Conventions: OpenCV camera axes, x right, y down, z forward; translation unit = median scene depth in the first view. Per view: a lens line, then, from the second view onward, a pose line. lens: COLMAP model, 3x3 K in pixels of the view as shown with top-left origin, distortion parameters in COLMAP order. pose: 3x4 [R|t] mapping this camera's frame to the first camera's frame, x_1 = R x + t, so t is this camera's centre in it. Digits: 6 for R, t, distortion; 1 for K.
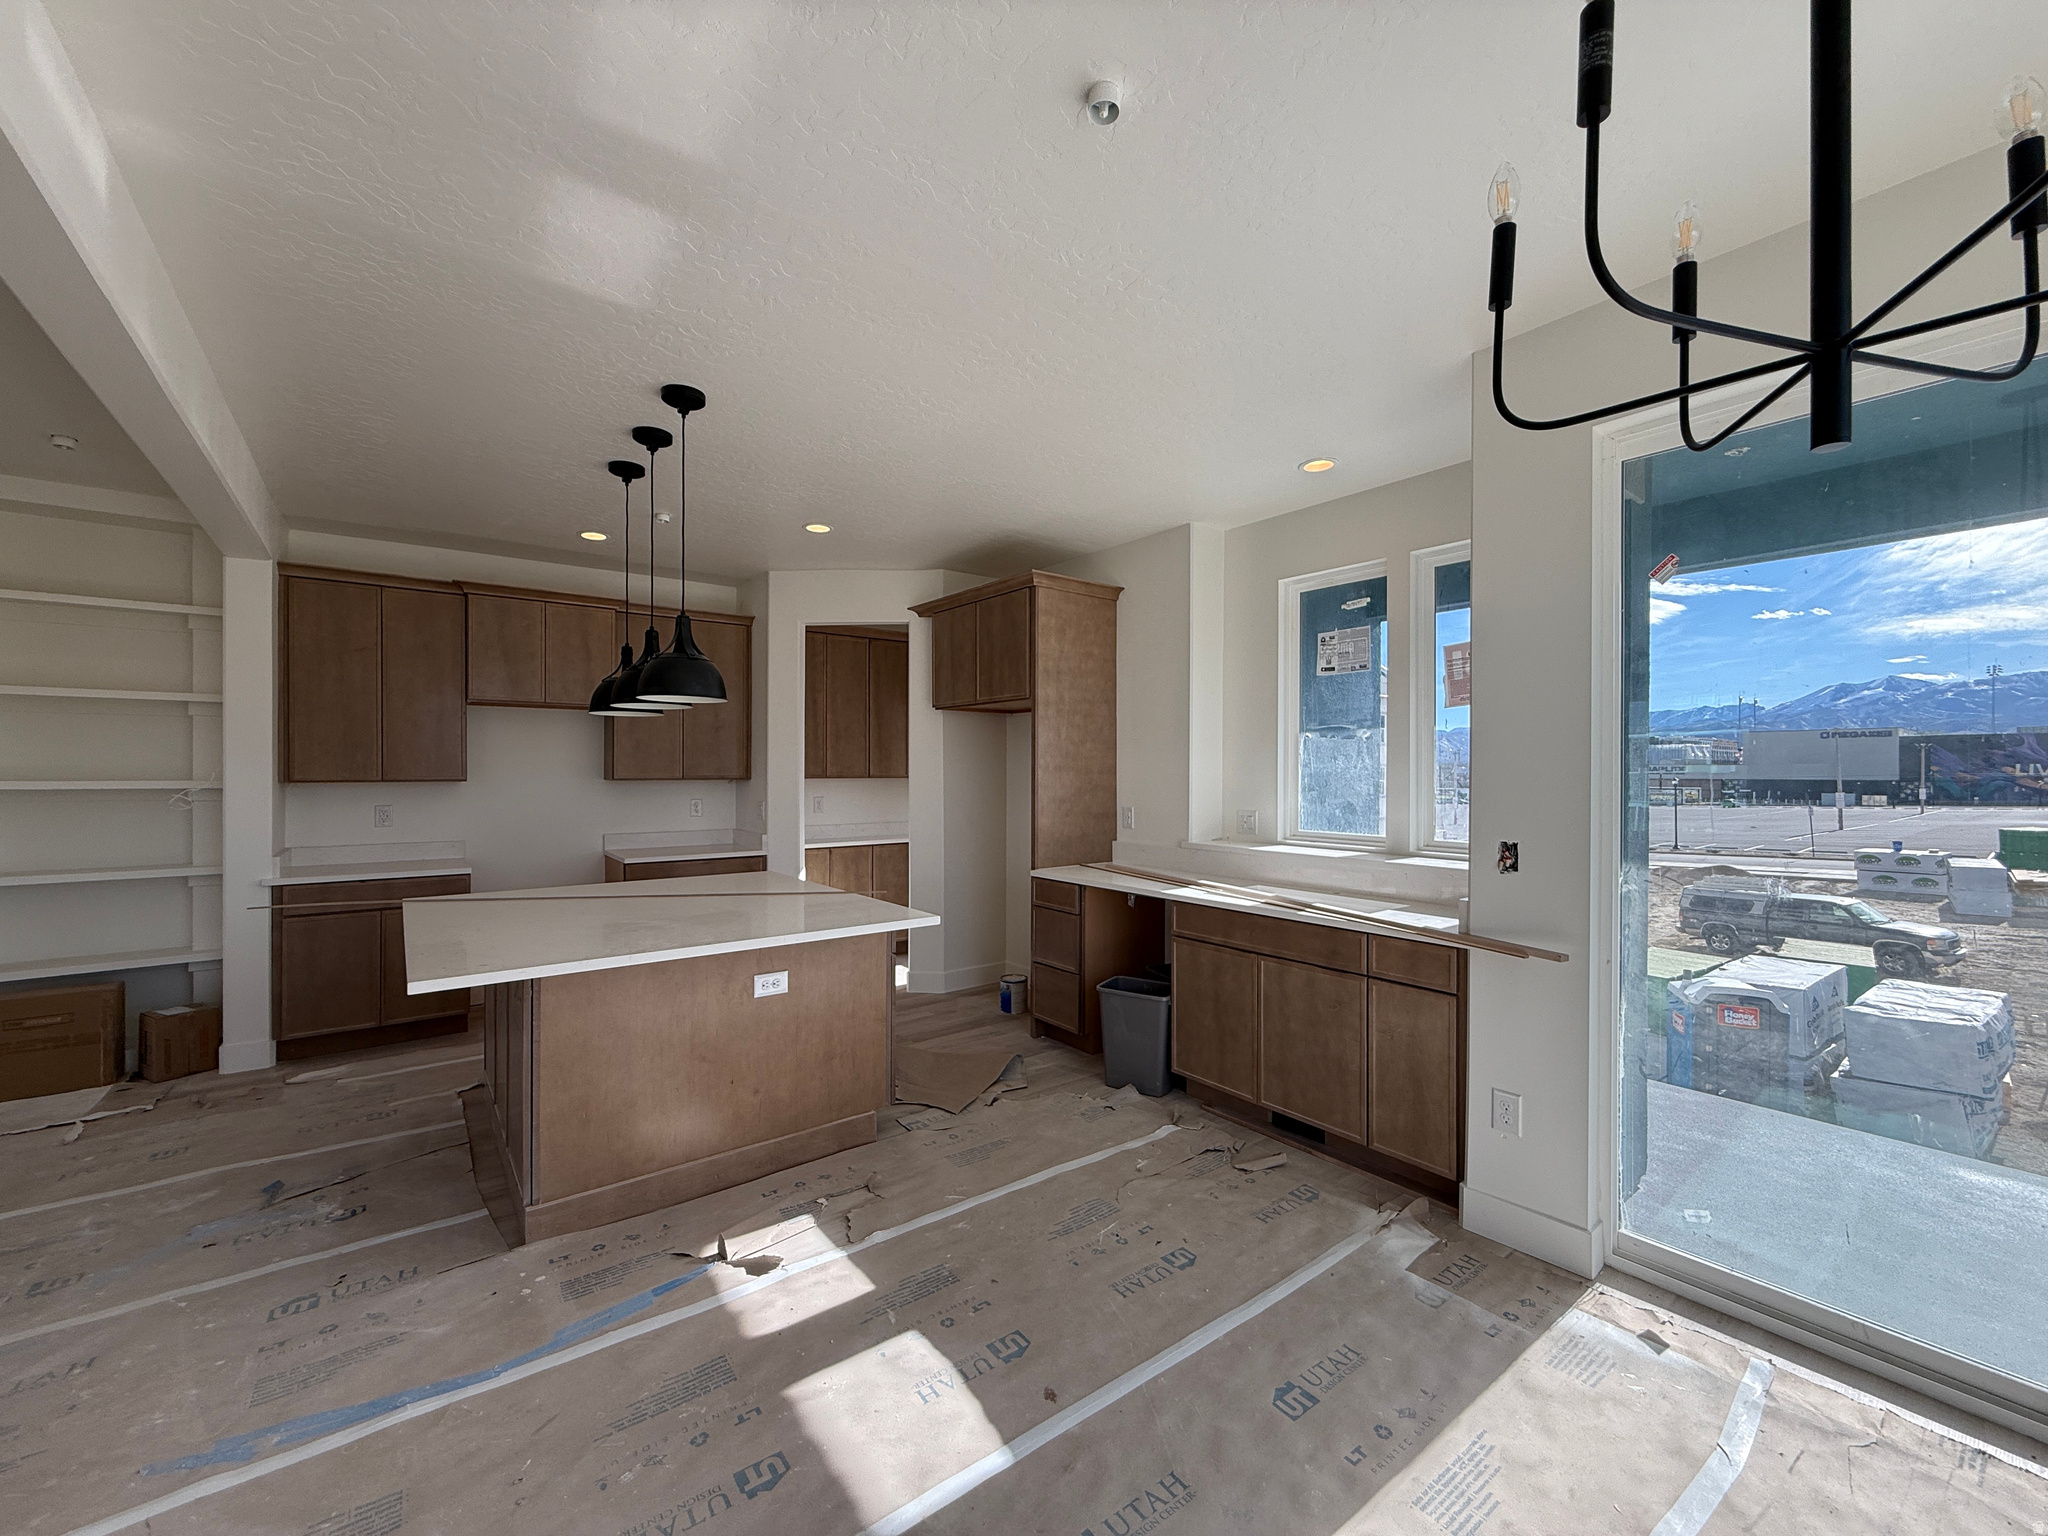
lens RADIAL K [[812.6, 0, 1021.2], [0, 812.6, 771.2], [0, 0, 1]] dist [0.002361, -0.000268]
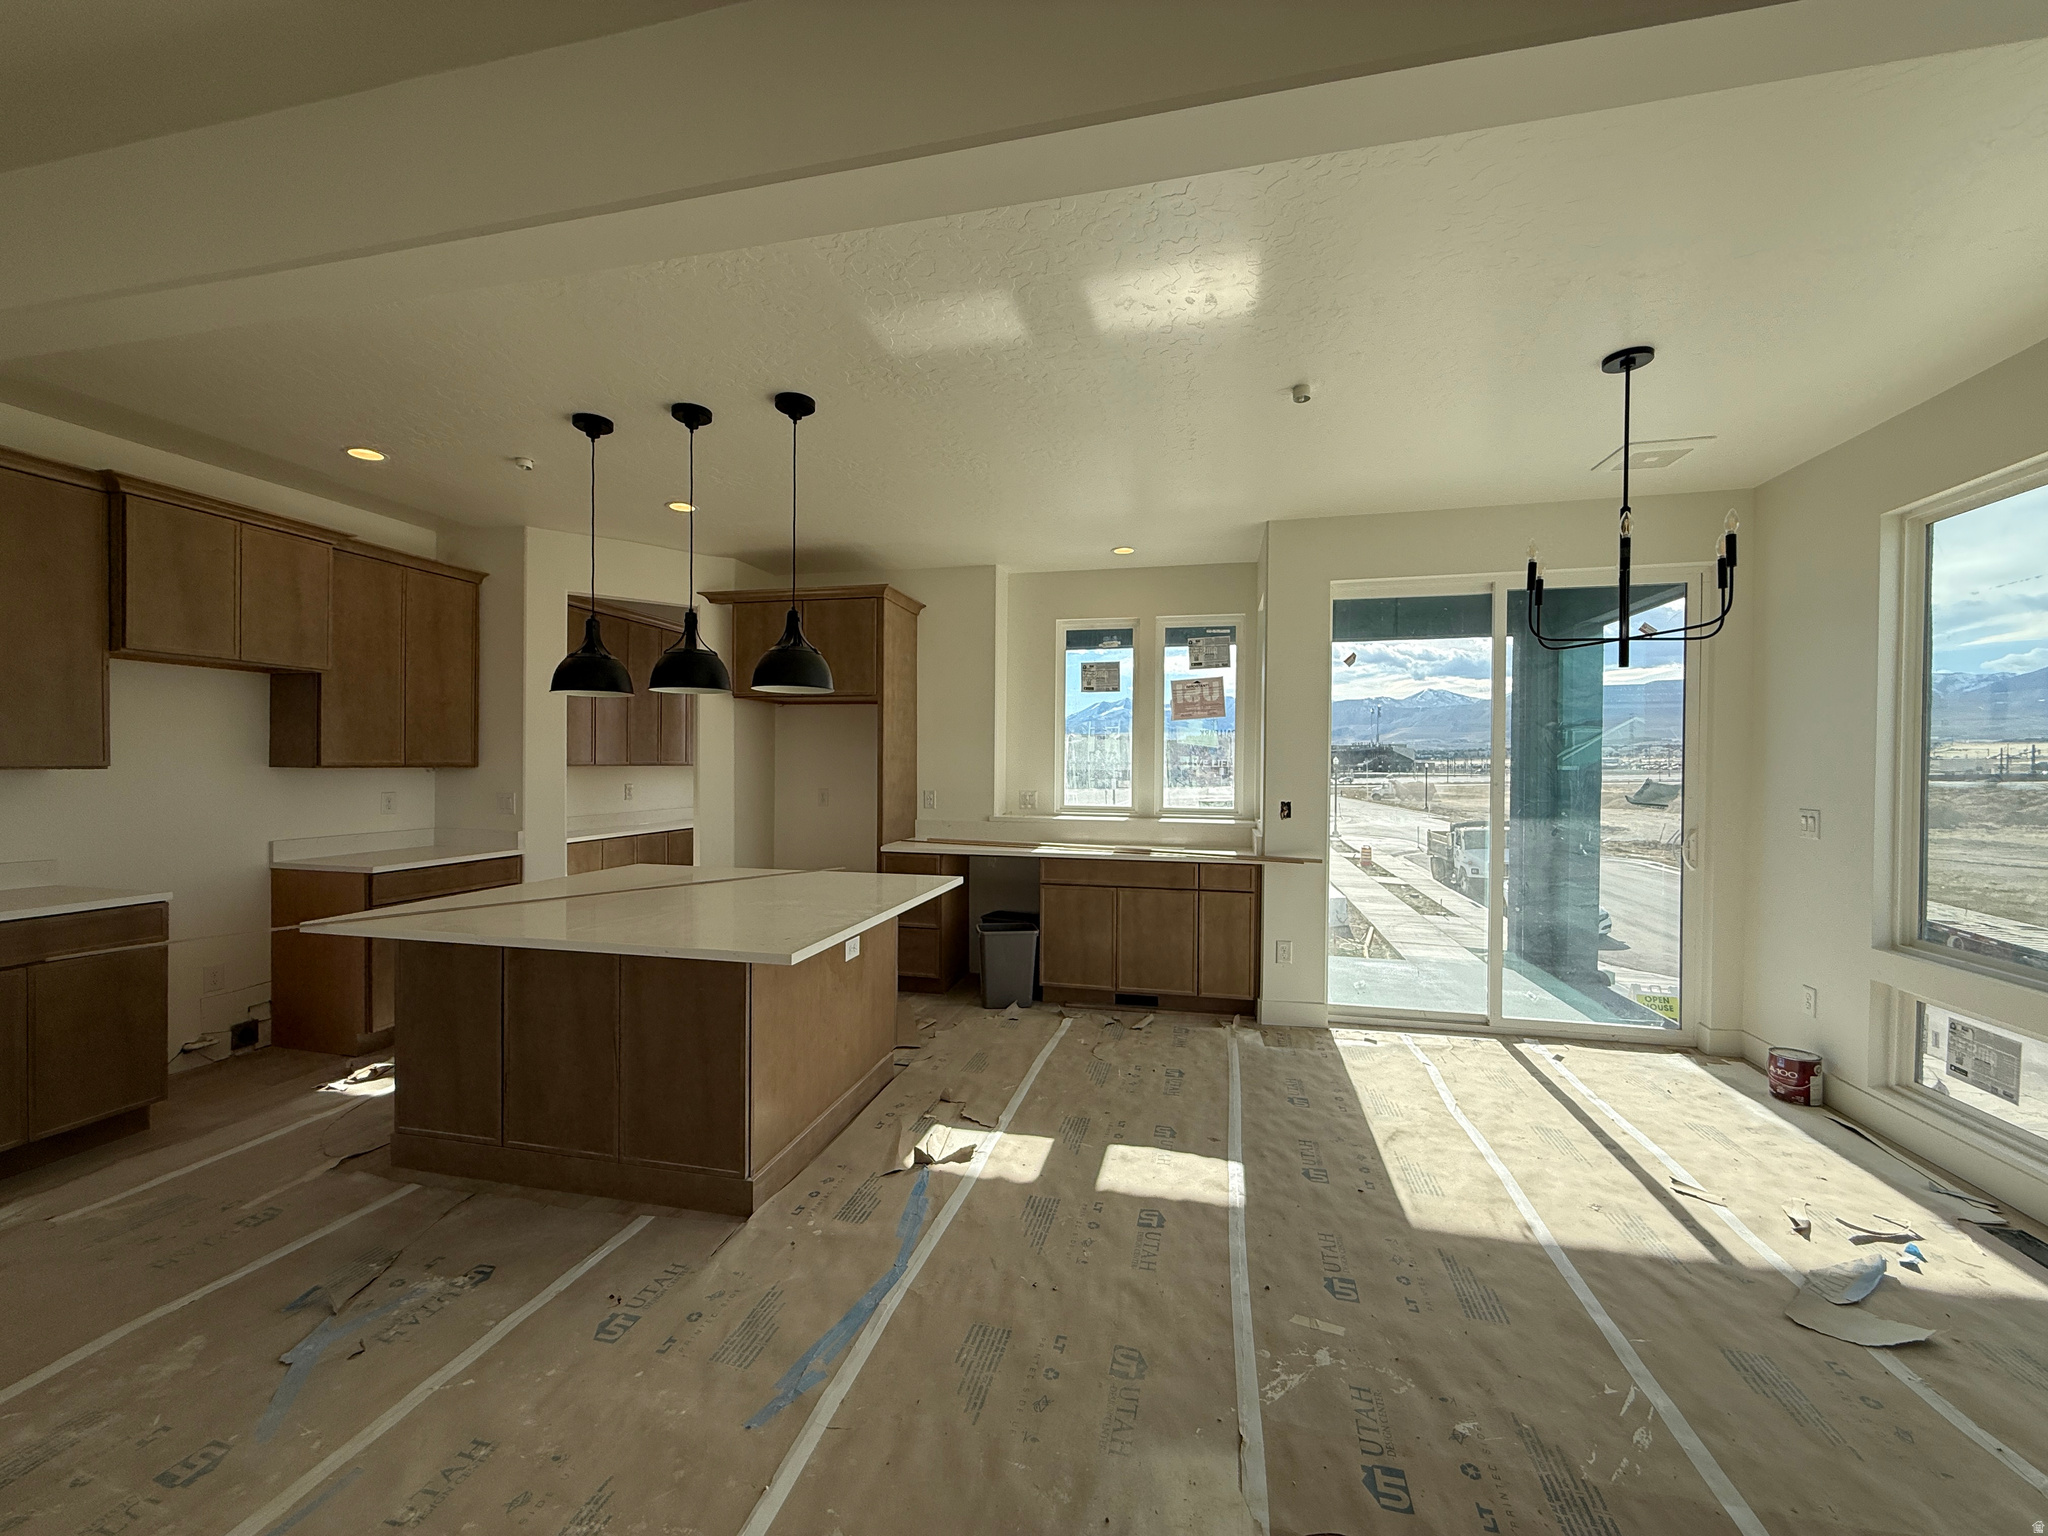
lens RADIAL K [[812.6, 0, 1021.2], [0, 812.6, 771.2], [0, 0, 1]] dist [0.002361, -0.000268]
pose [[0.772341, -0.001511, 0.635206, -0.921633], [-0.006162, 0.999932, 0.009870, 0.005533], [-0.635178, -0.011537, 0.772280, -0.010283]]
